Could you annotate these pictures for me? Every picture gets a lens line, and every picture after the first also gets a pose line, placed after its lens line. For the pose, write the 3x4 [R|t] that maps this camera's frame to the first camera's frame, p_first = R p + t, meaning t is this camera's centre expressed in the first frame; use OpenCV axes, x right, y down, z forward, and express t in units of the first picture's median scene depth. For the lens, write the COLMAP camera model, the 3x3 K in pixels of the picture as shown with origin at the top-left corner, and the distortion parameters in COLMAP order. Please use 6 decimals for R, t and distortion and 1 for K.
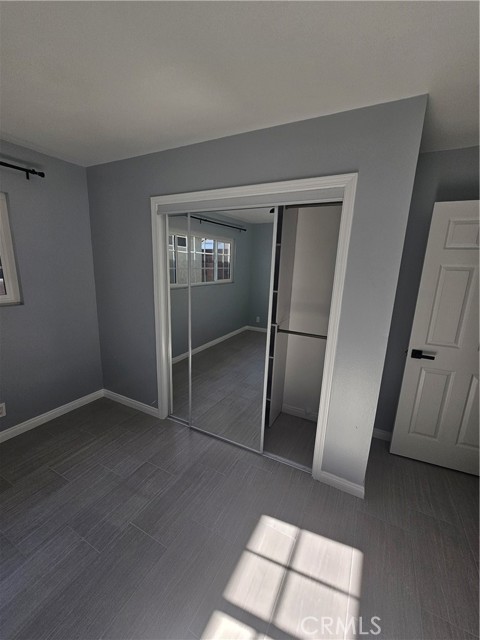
lens RADIAL K [[262.5, 0, 240.1], [0, 262.5, 320.8], [0, 0, 1]] dist [-0.007626, 0.000033]
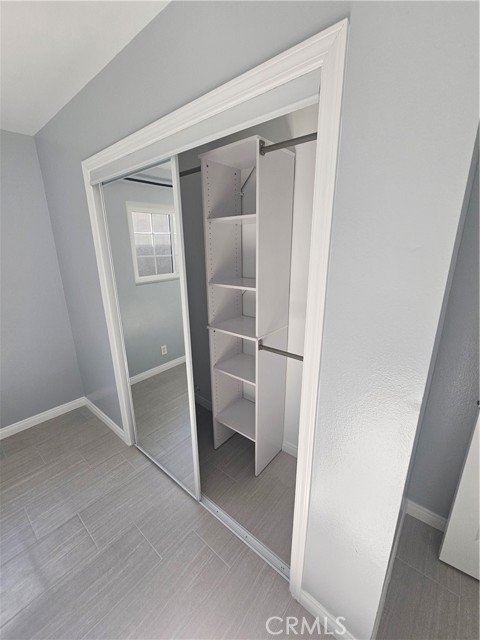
lens RADIAL K [[262.5, 0, 241.9], [0, 262.5, 318.7], [0, 0, 1]] dist [-0.007626, 0.000033]
pose [[0.975945, 0.017178, -0.217339, 0.236487], [-0.003696, 0.998051, 0.062289, -0.076016], [0.217985, -0.059988, 0.974107, 0.332212]]
